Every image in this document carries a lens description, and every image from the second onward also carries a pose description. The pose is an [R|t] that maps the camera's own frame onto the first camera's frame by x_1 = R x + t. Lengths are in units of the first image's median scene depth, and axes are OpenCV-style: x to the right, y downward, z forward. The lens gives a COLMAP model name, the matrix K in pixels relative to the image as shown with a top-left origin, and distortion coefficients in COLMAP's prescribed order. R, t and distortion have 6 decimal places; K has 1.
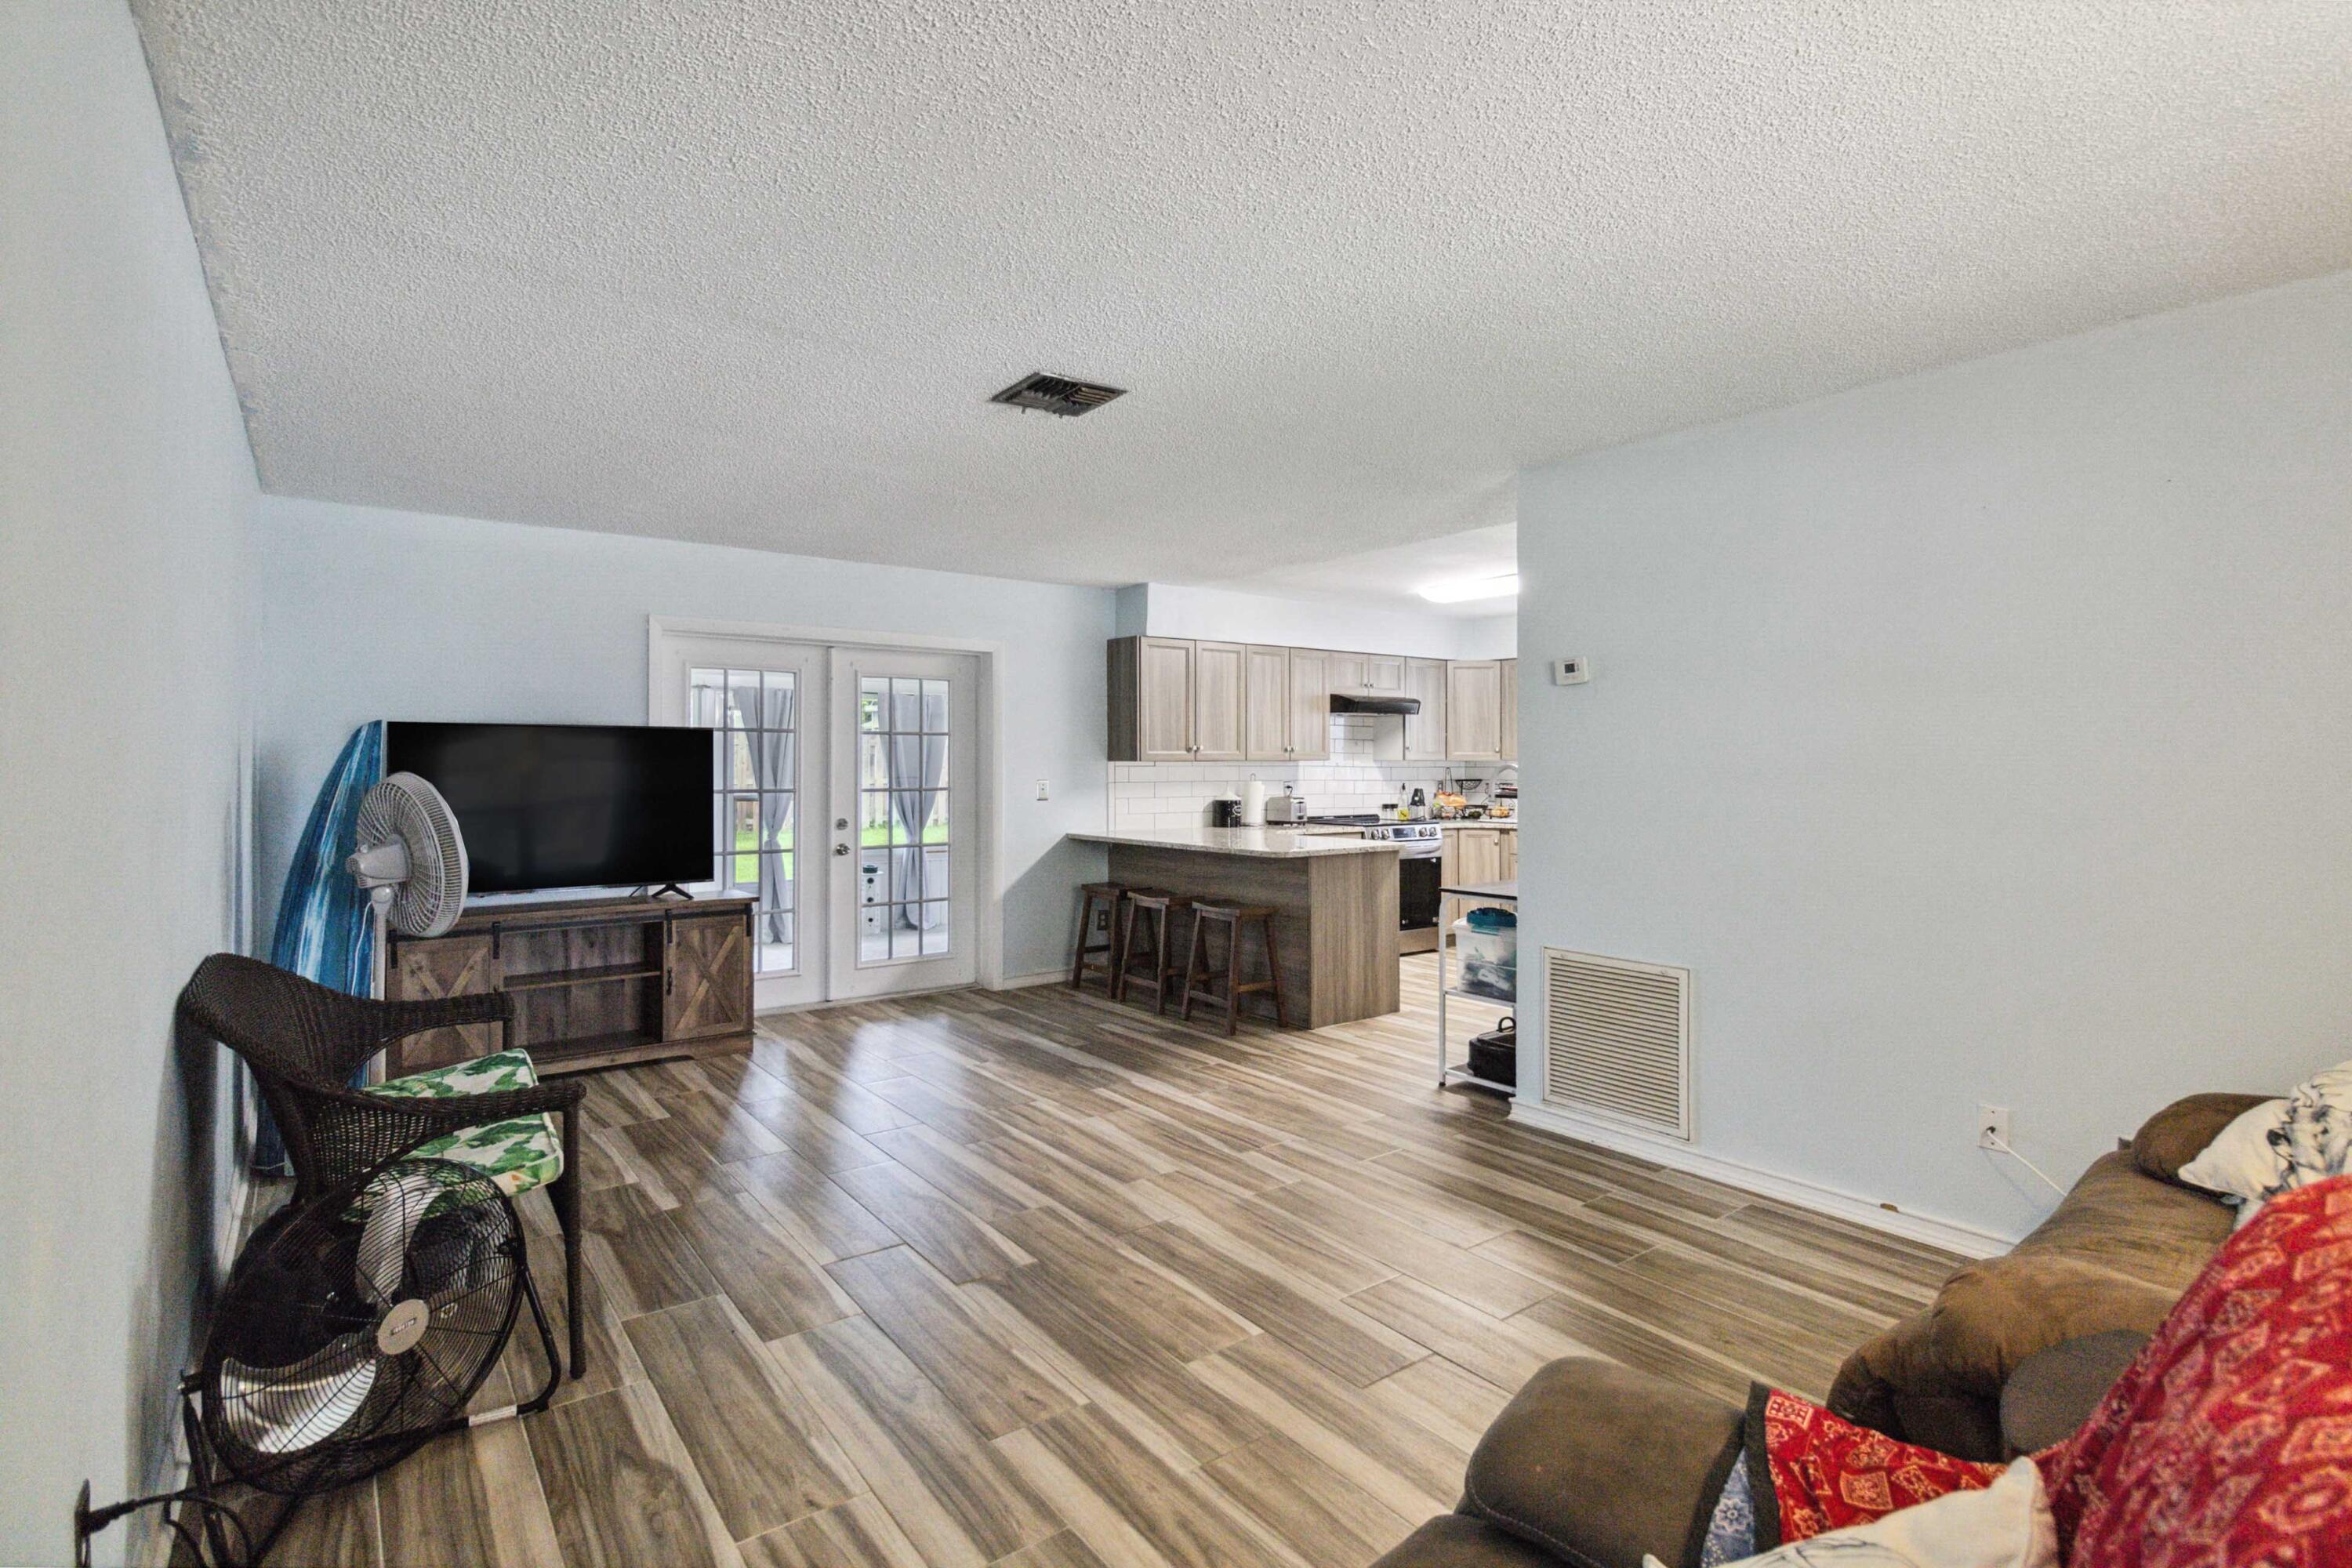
lens RADIAL K [[1135.3, 0, 1170.7], [0, 1135.3, 770.1], [0, 0, 1]] dist [-0.002800, -0.000770]
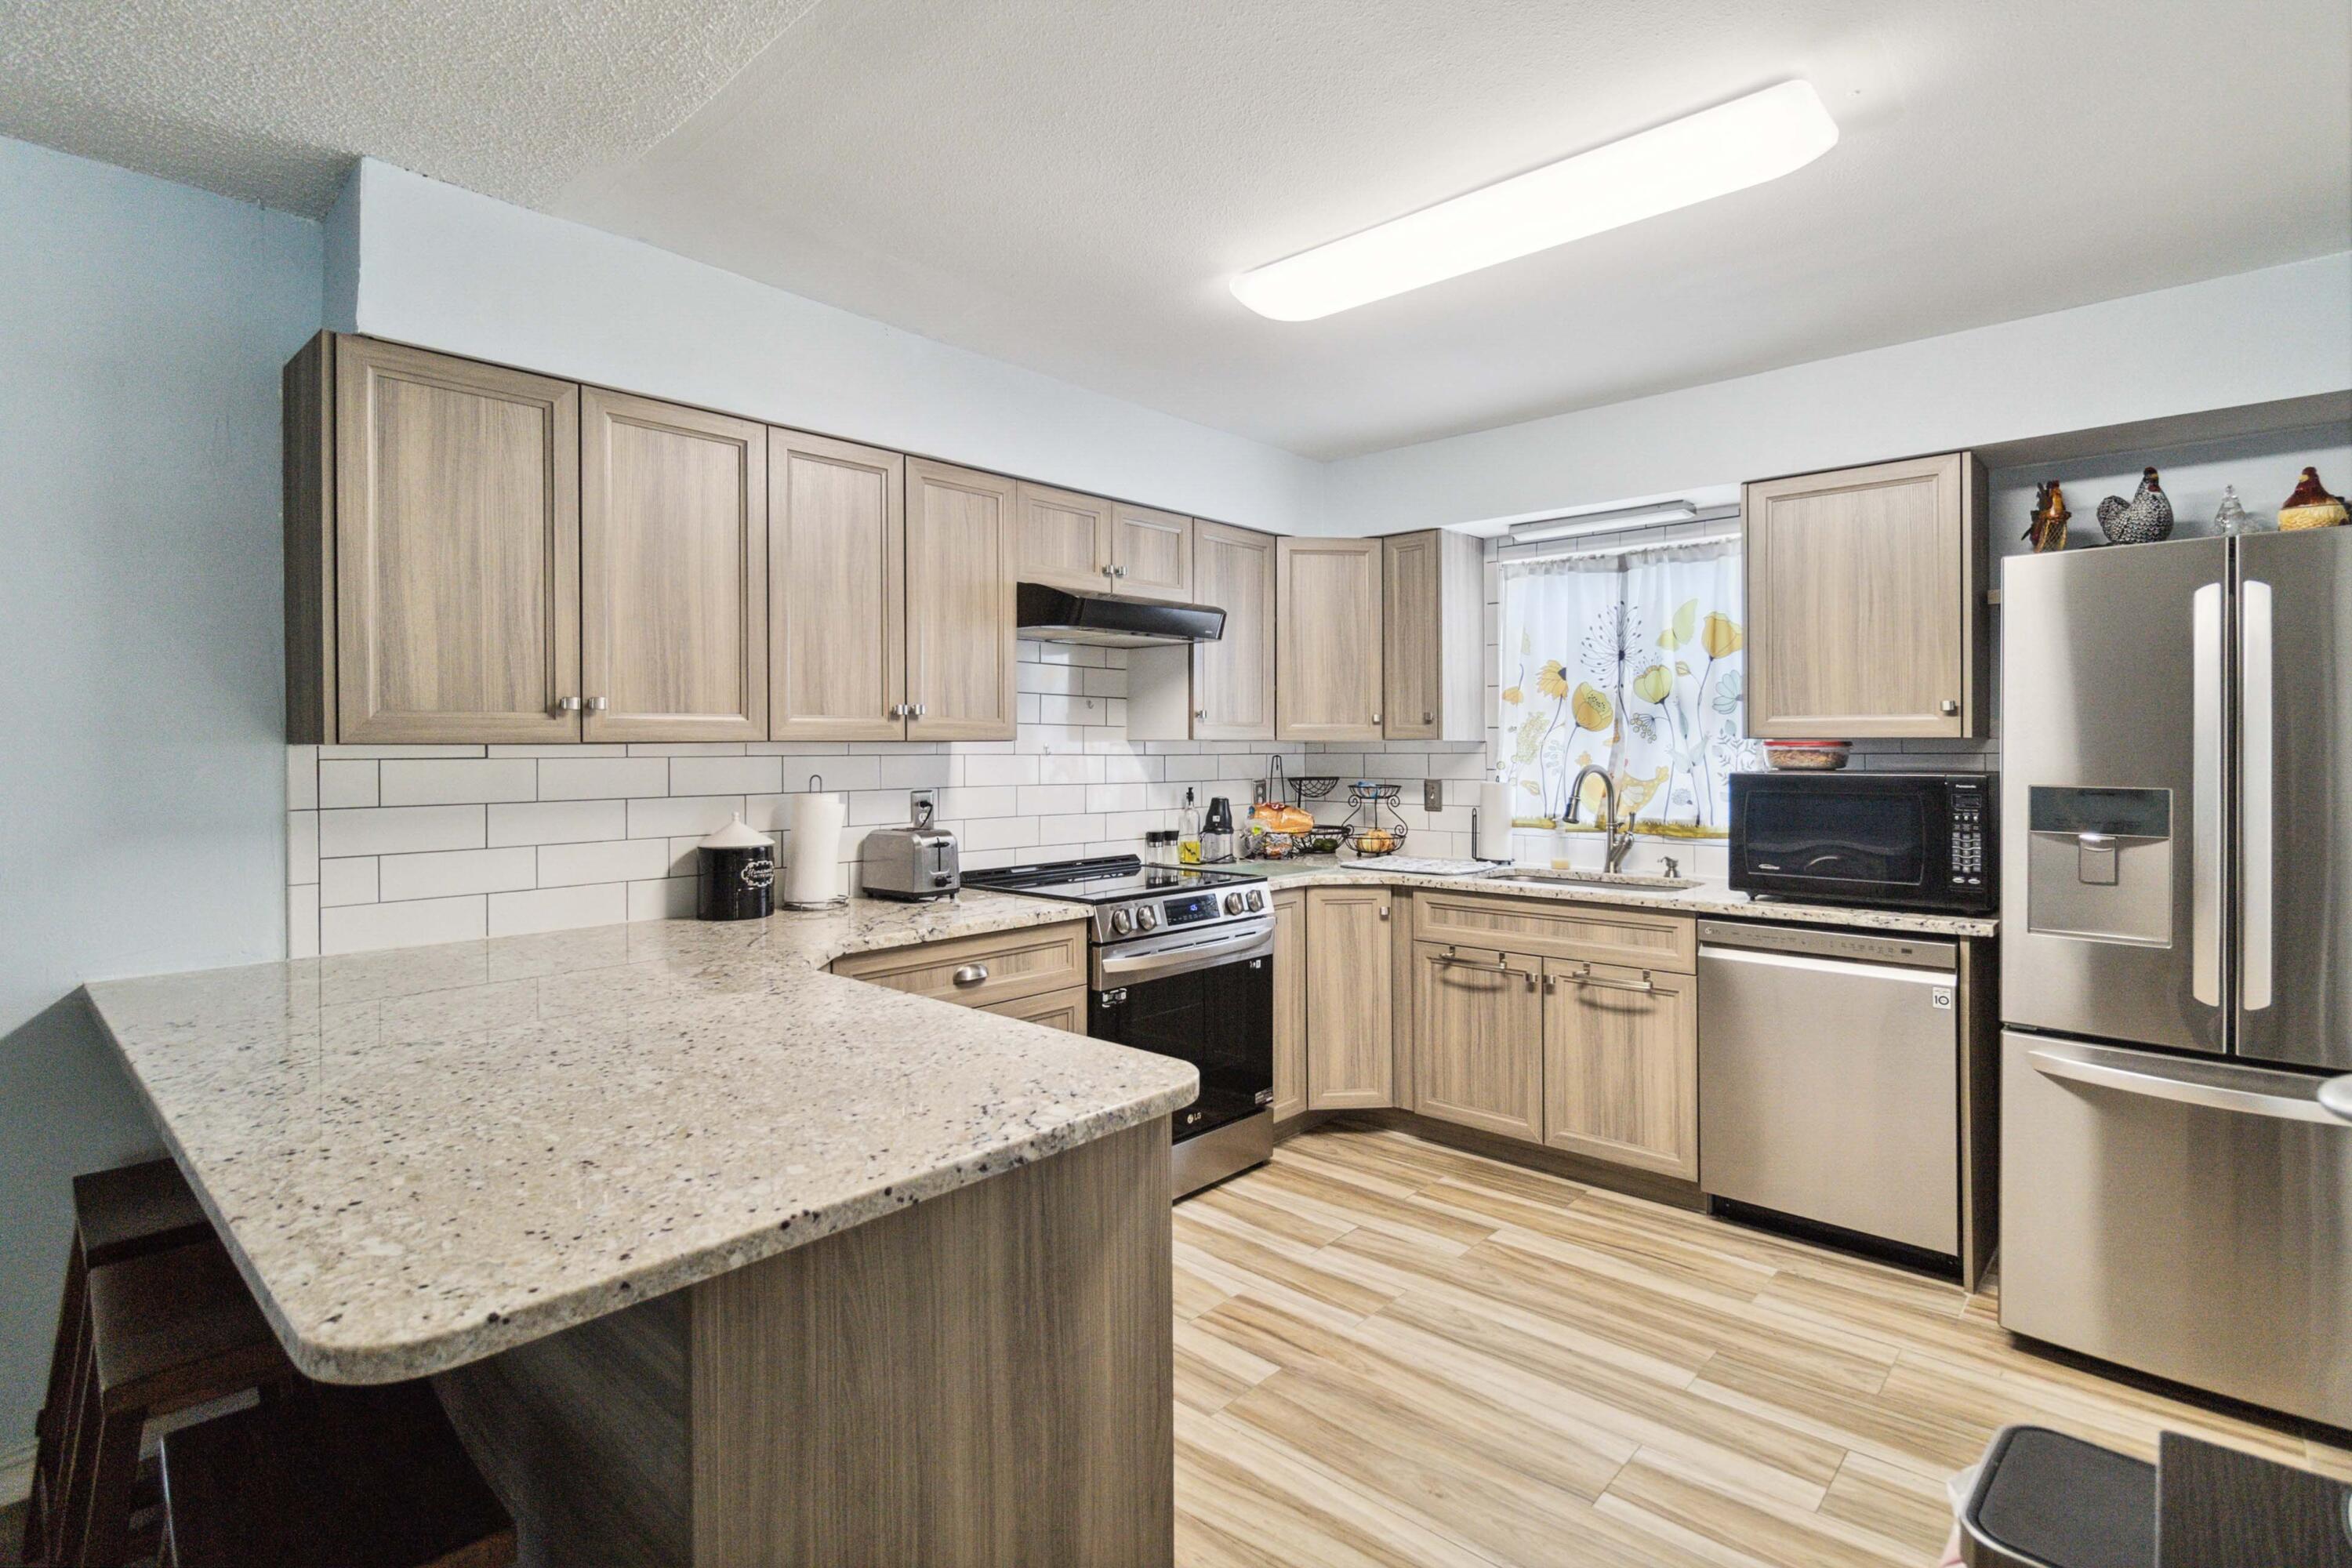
lens RADIAL K [[1135.3, 0, 1204.6], [0, 1135.3, 751.8], [0, 0, 1]] dist [-0.002800, -0.000770]
pose [[0.977244, -0.003773, 0.212086, 0.117601], [0.003696, 0.999993, 0.000758, -0.004498], [-0.212087, 0.000043, 0.977251, 0.568679]]
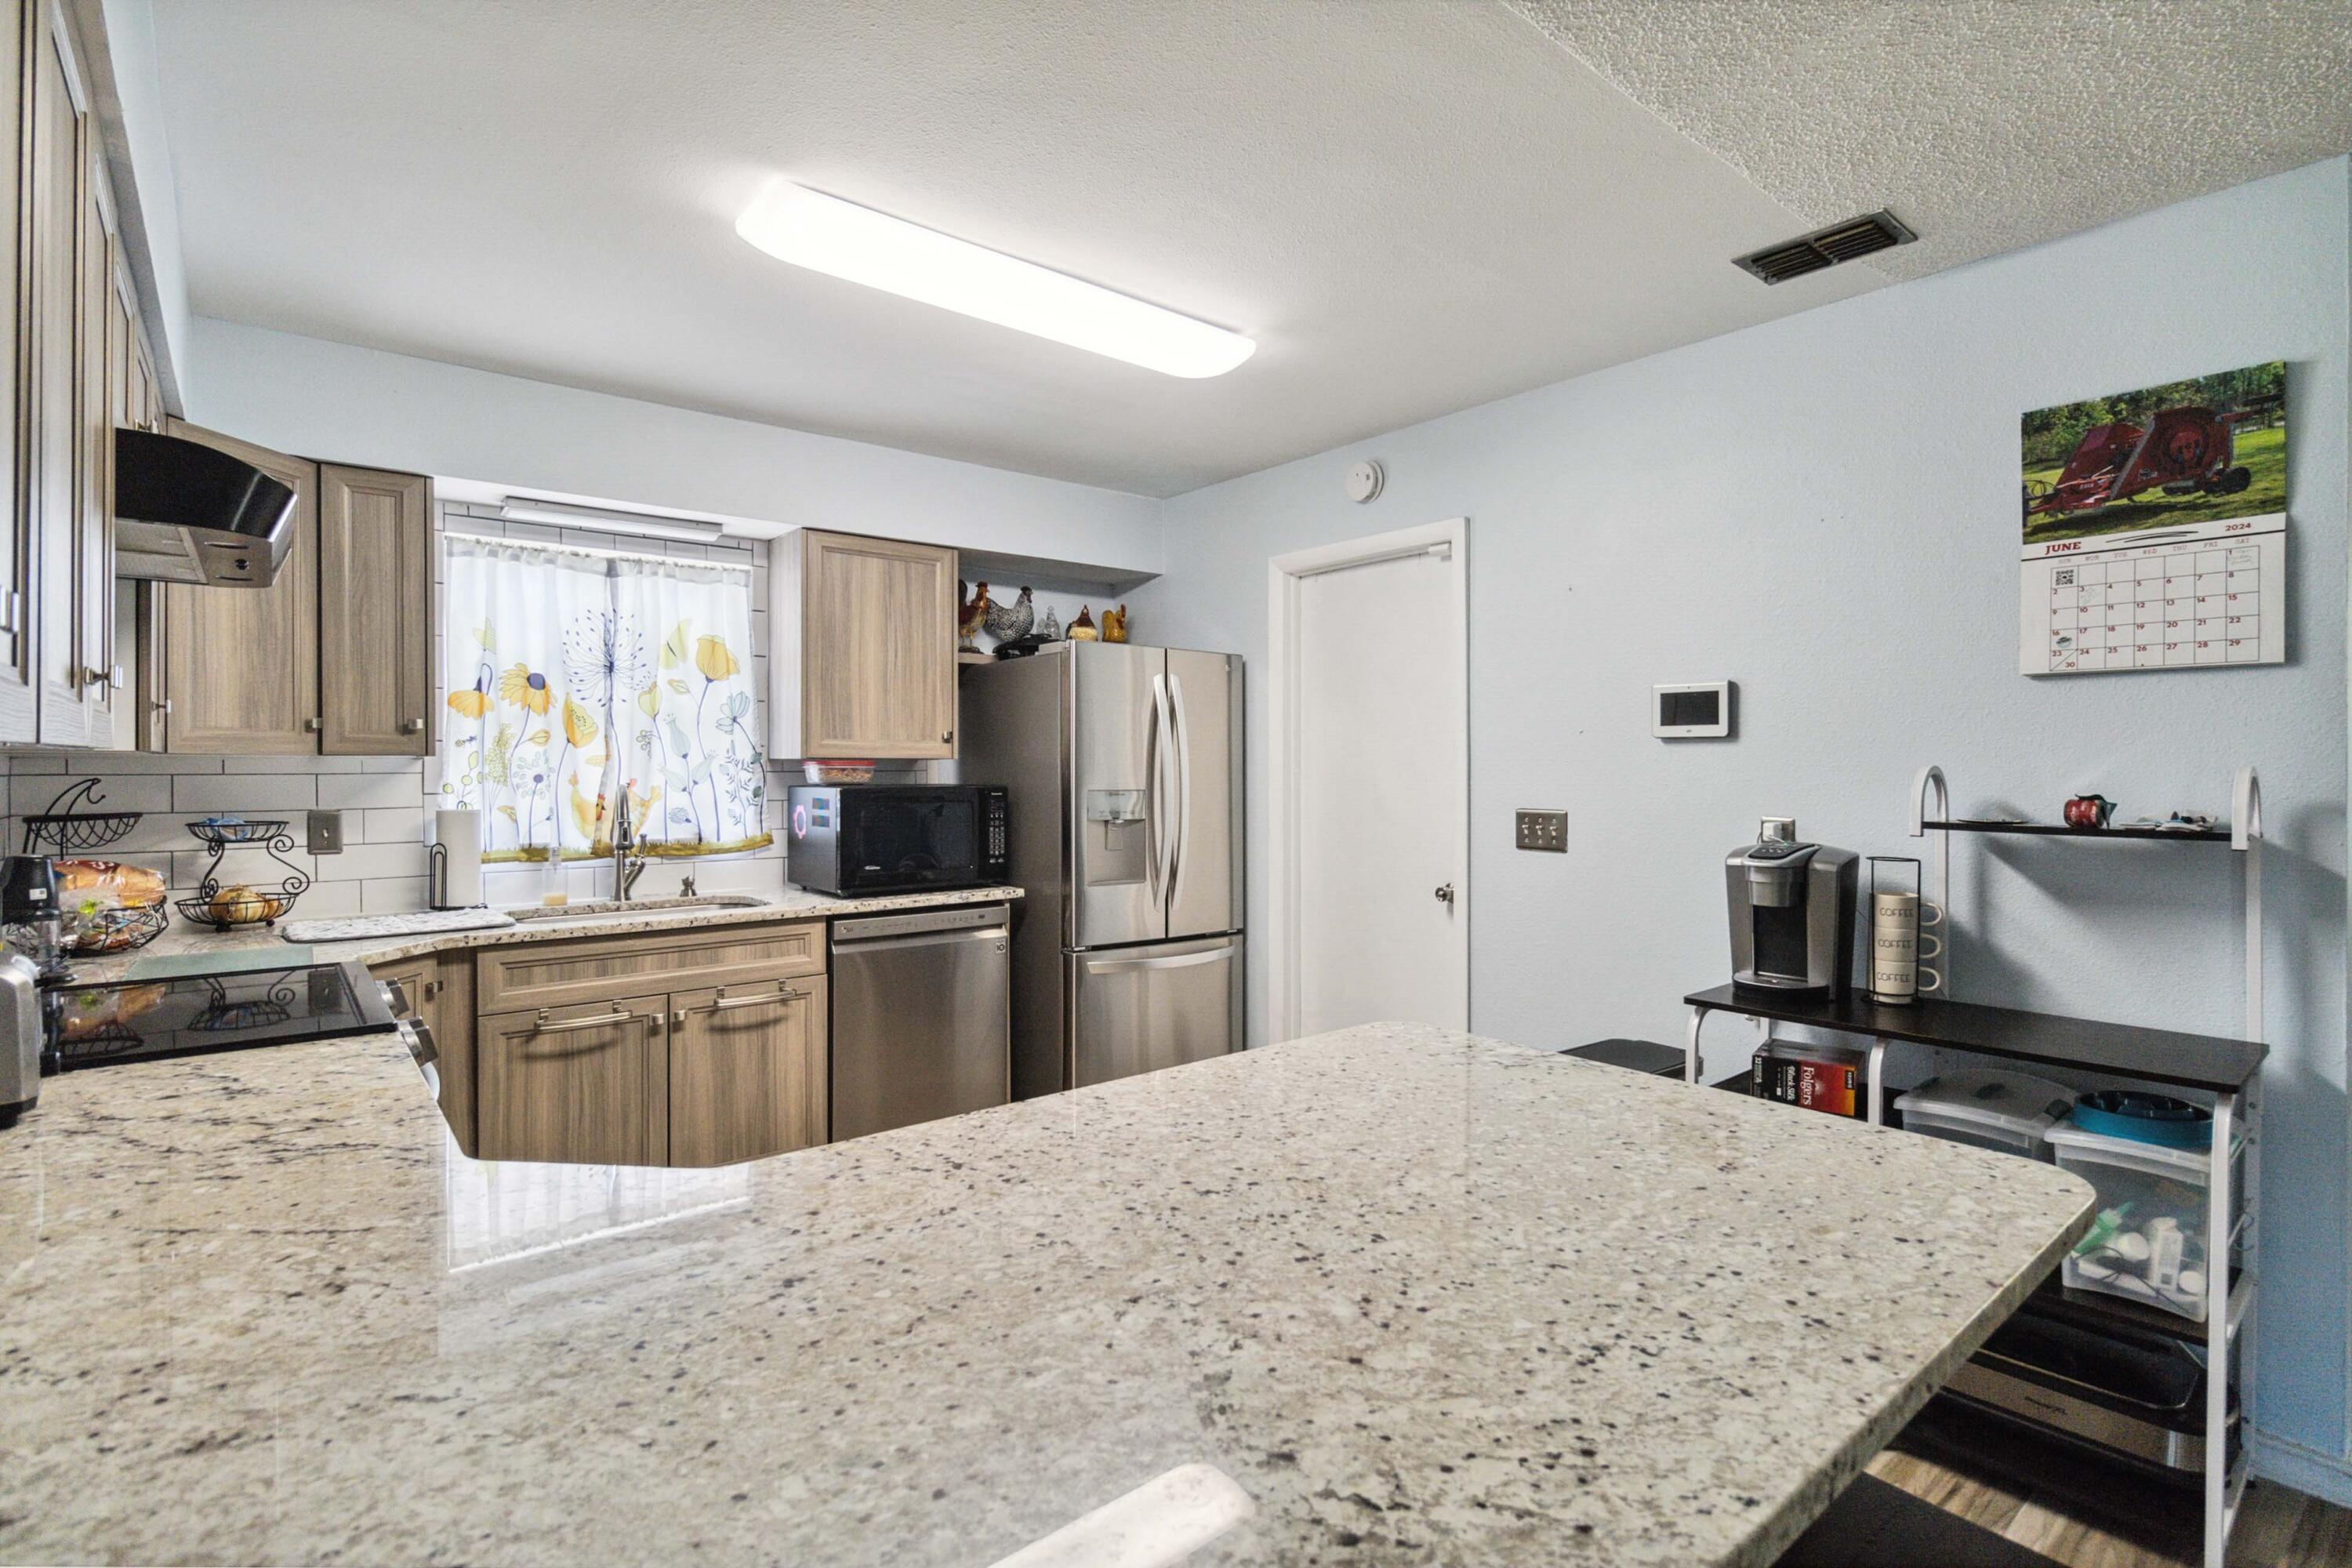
lens RADIAL K [[1135.3, 0, 1192.0], [0, 1135.3, 772.4], [0, 0, 1]] dist [-0.002800, -0.000770]
pose [[-0.071557, -0.005853, 0.997419, -0.072614], [0.003065, 0.999977, 0.006088, -0.004882], [-0.997432, 0.003493, -0.071537, 0.808395]]
